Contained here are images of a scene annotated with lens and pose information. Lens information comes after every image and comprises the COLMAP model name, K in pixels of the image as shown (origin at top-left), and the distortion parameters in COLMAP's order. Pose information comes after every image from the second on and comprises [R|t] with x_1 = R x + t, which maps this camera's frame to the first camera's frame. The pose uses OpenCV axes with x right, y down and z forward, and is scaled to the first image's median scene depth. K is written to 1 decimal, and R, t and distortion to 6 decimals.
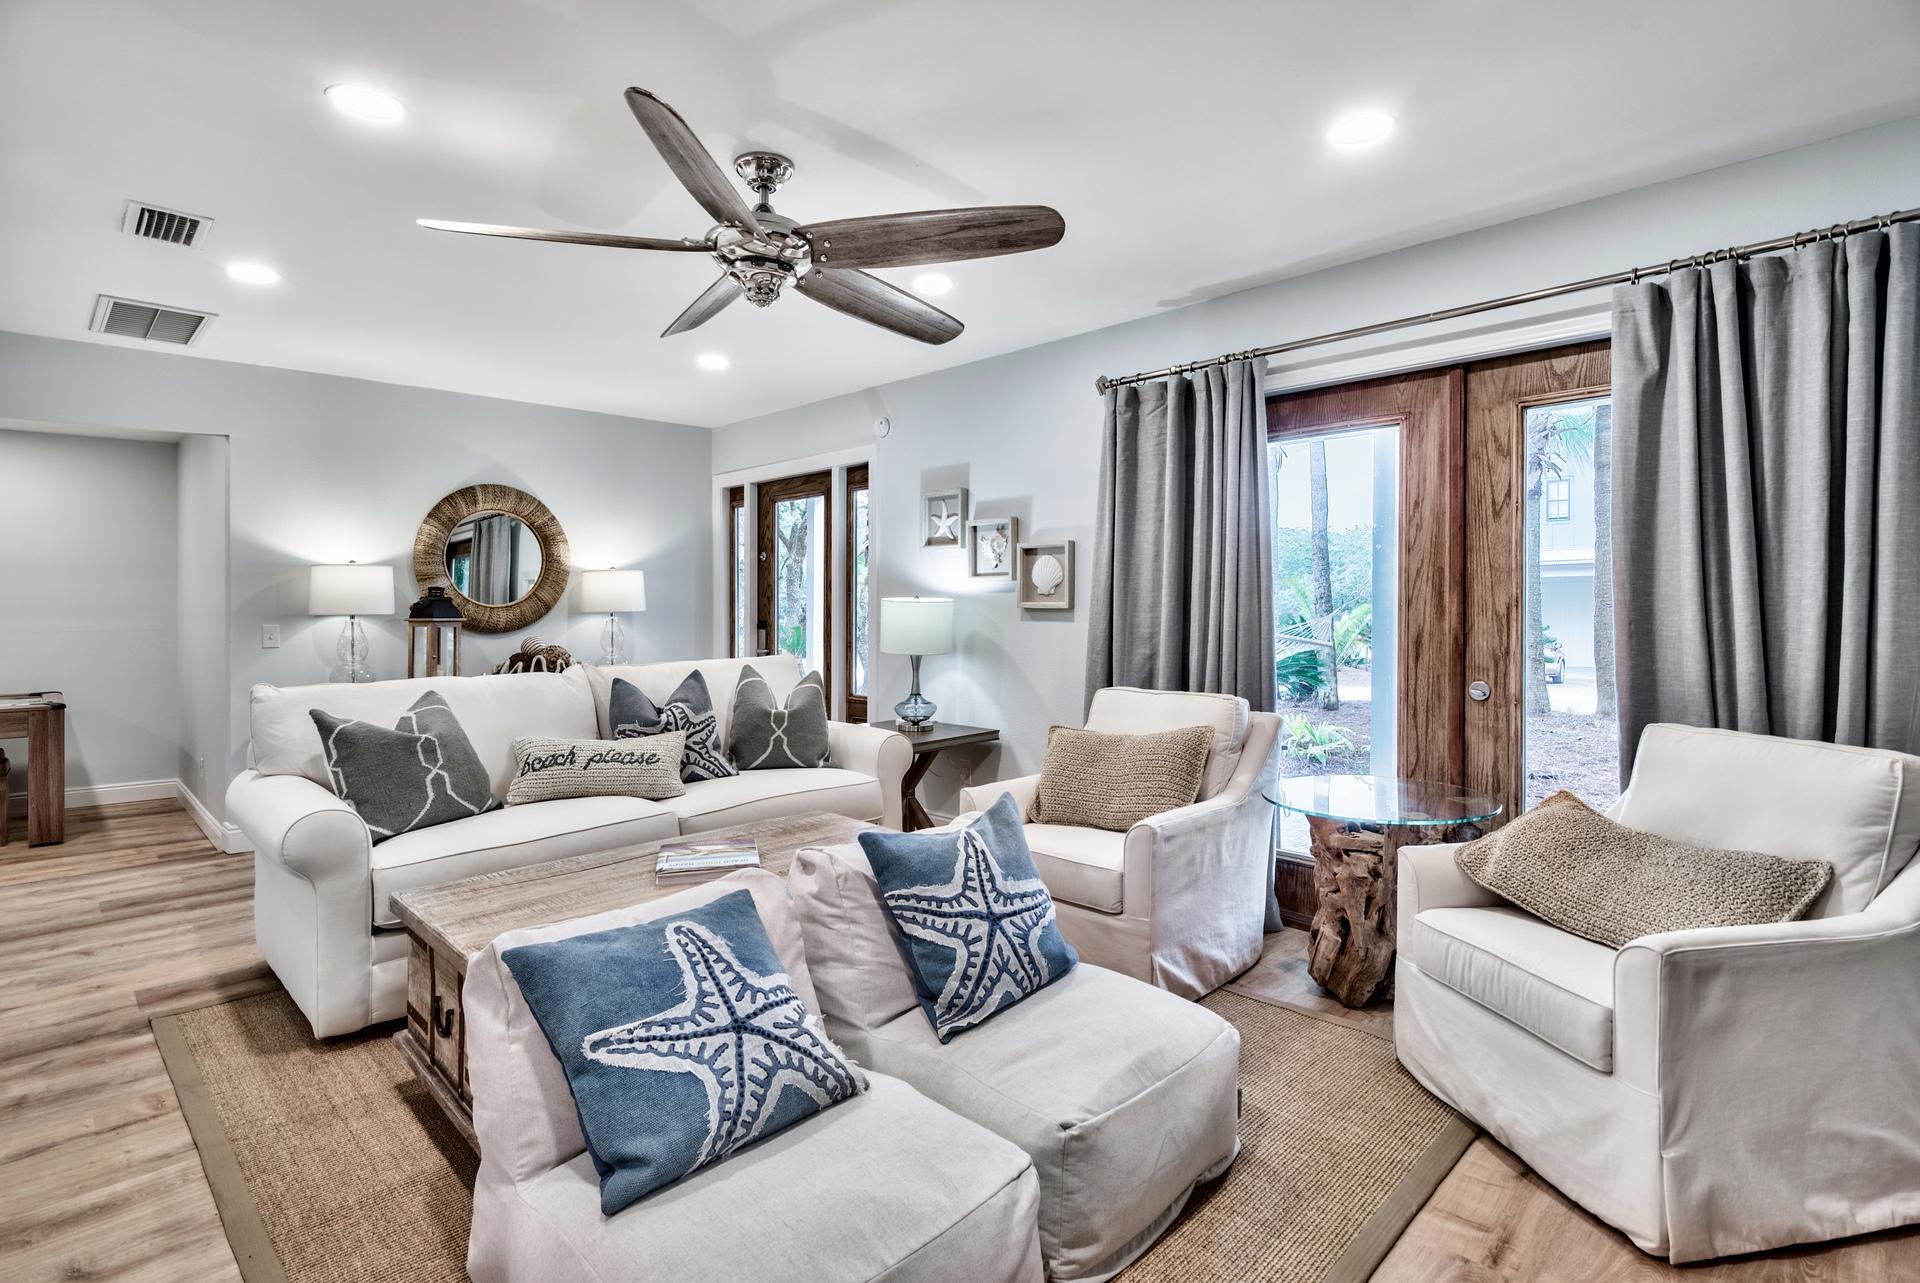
lens RADIAL K [[939.2, 0, 962.0], [0, 939.2, 616.3], [0, 0, 1]] dist [-0.002973, -0.000732]
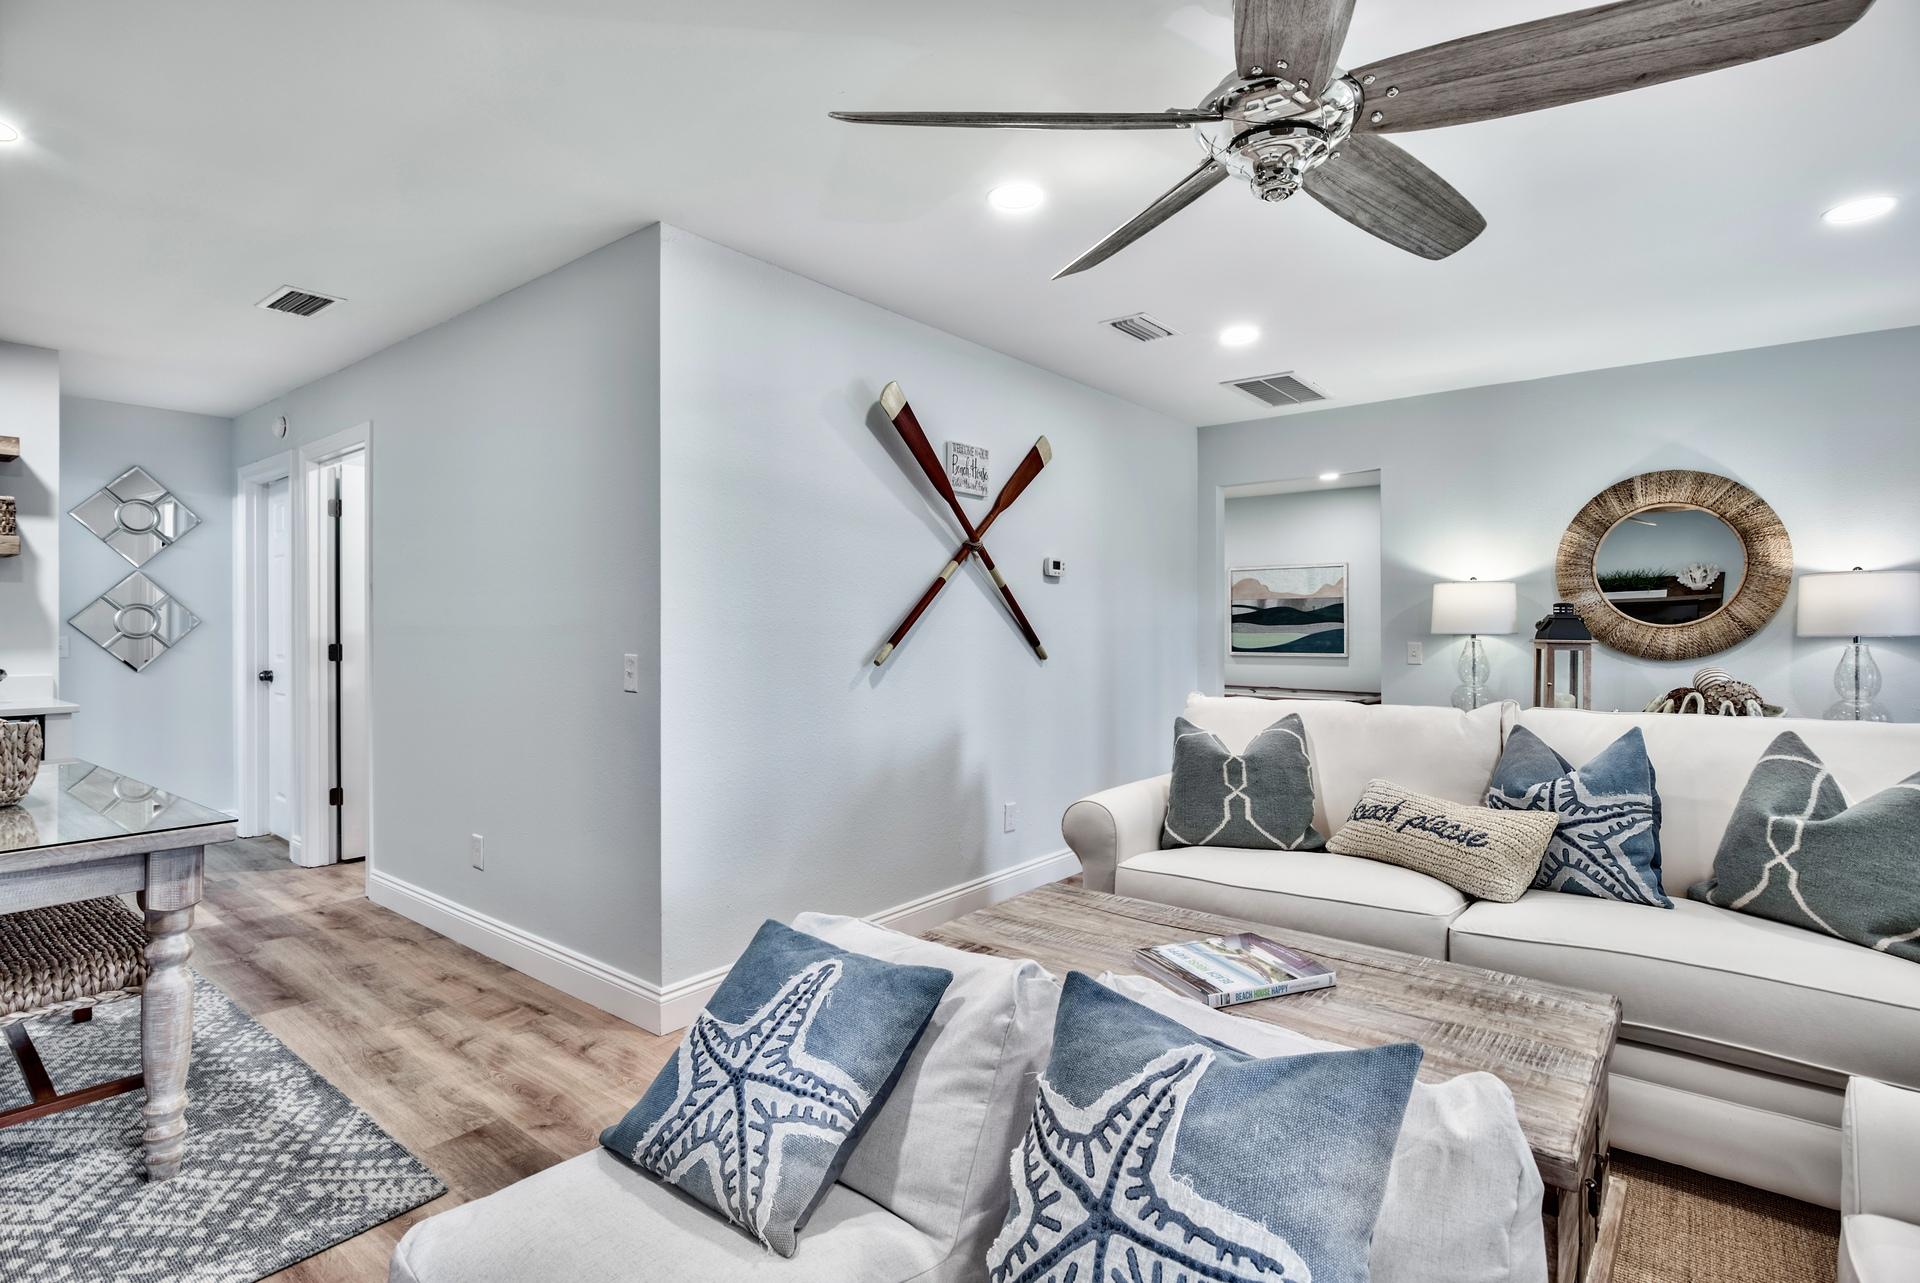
lens RADIAL K [[939.2, 0, 962.0], [0, 939.2, 616.3], [0, 0, 1]] dist [-0.002973, -0.000732]
pose [[0.116447, -0.002939, -0.993193, 0.385129], [-0.014364, 0.999886, -0.004643, -0.012493], [0.993093, 0.014807, 0.116392, 0.589178]]
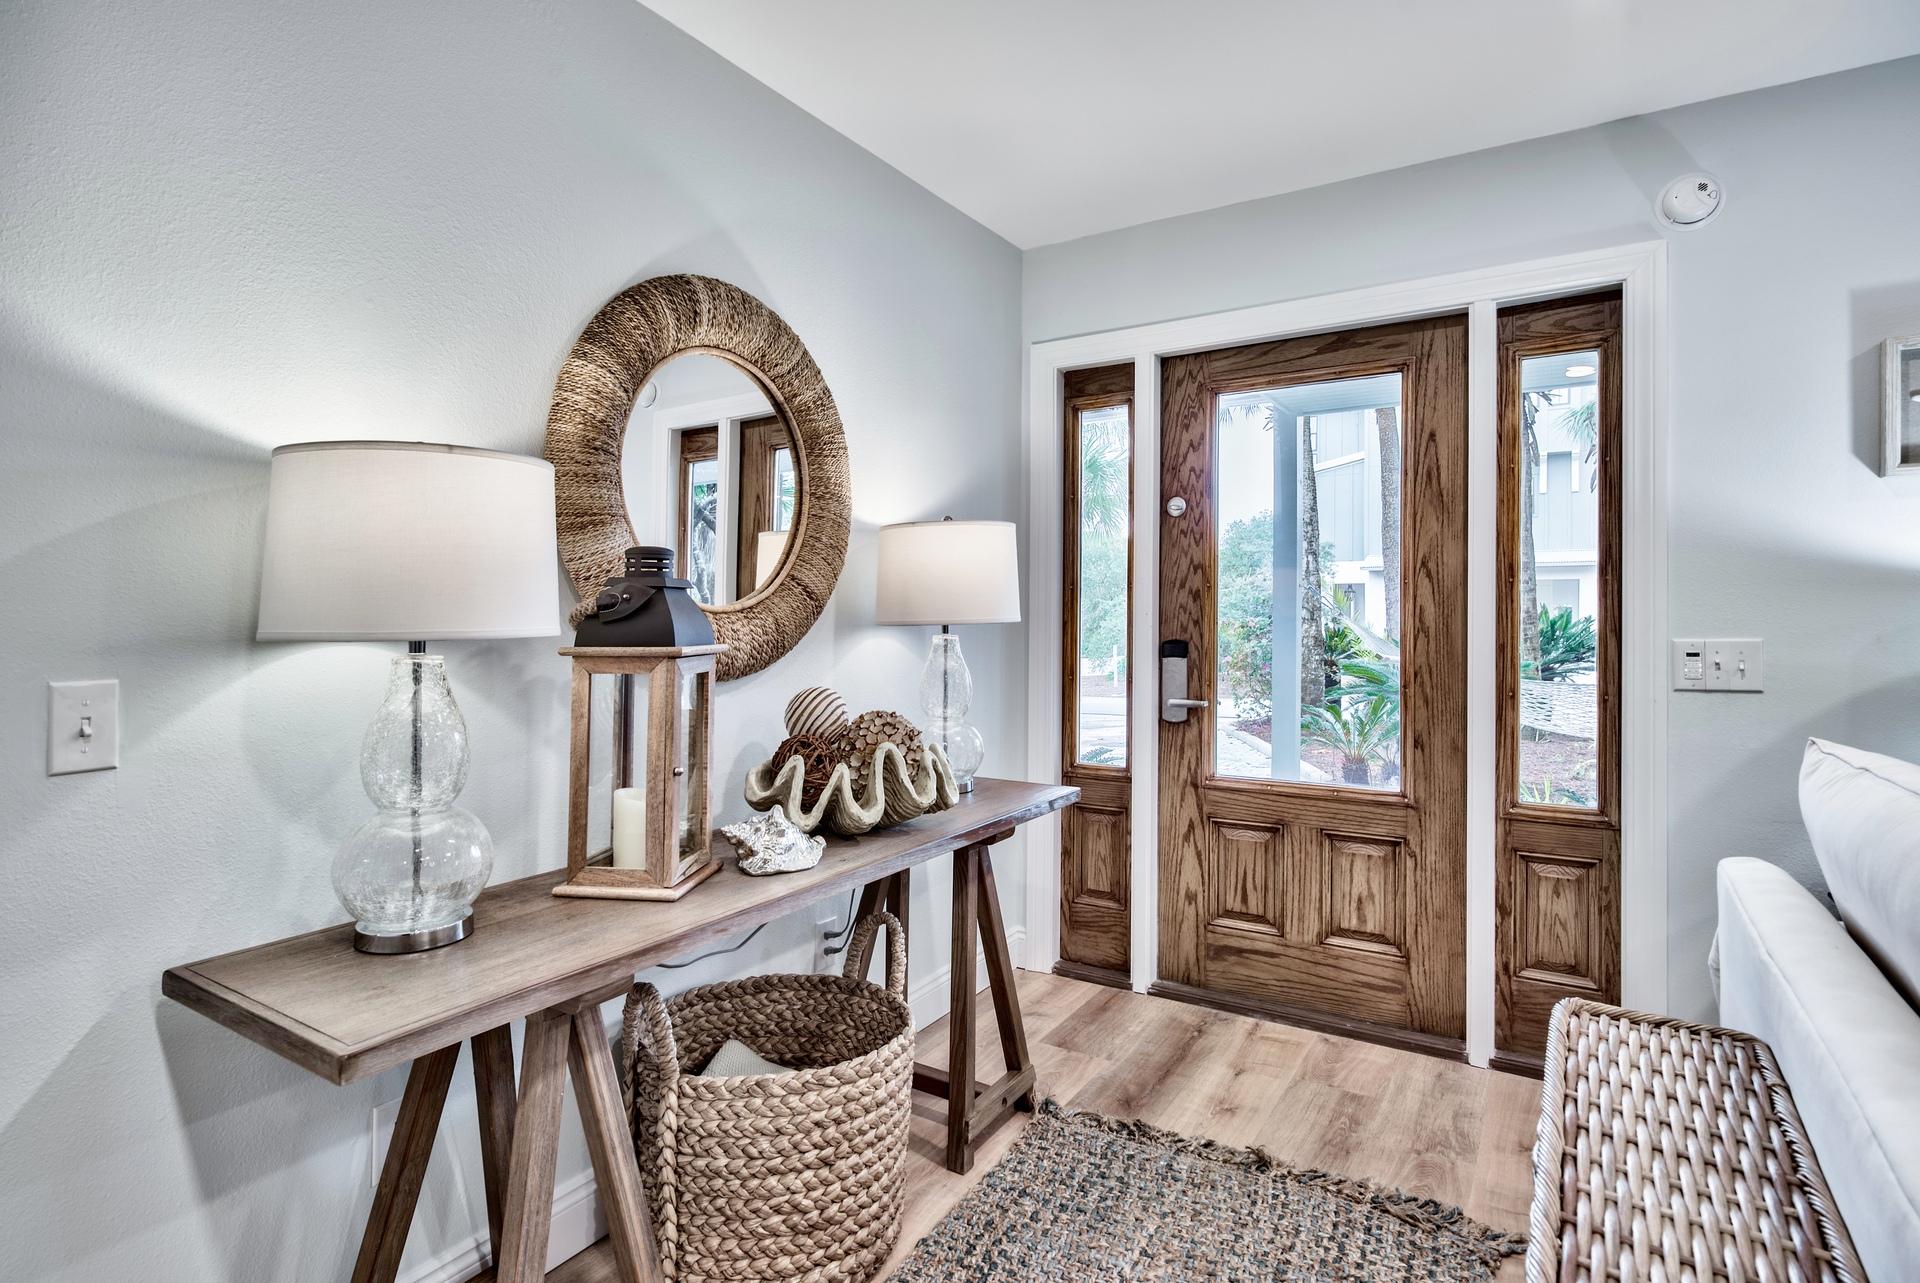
lens RADIAL K [[966.6, 0, 960.0], [0, 966.6, 641.5], [0, 0, 1]] dist [0.000120, -0.000003]
pose [[0.975647, -0.006182, 0.219258, -0.887462], [0.001565, 0.999773, 0.021225, -0.010965], [-0.219340, -0.020365, 0.975436, 1.094741]]
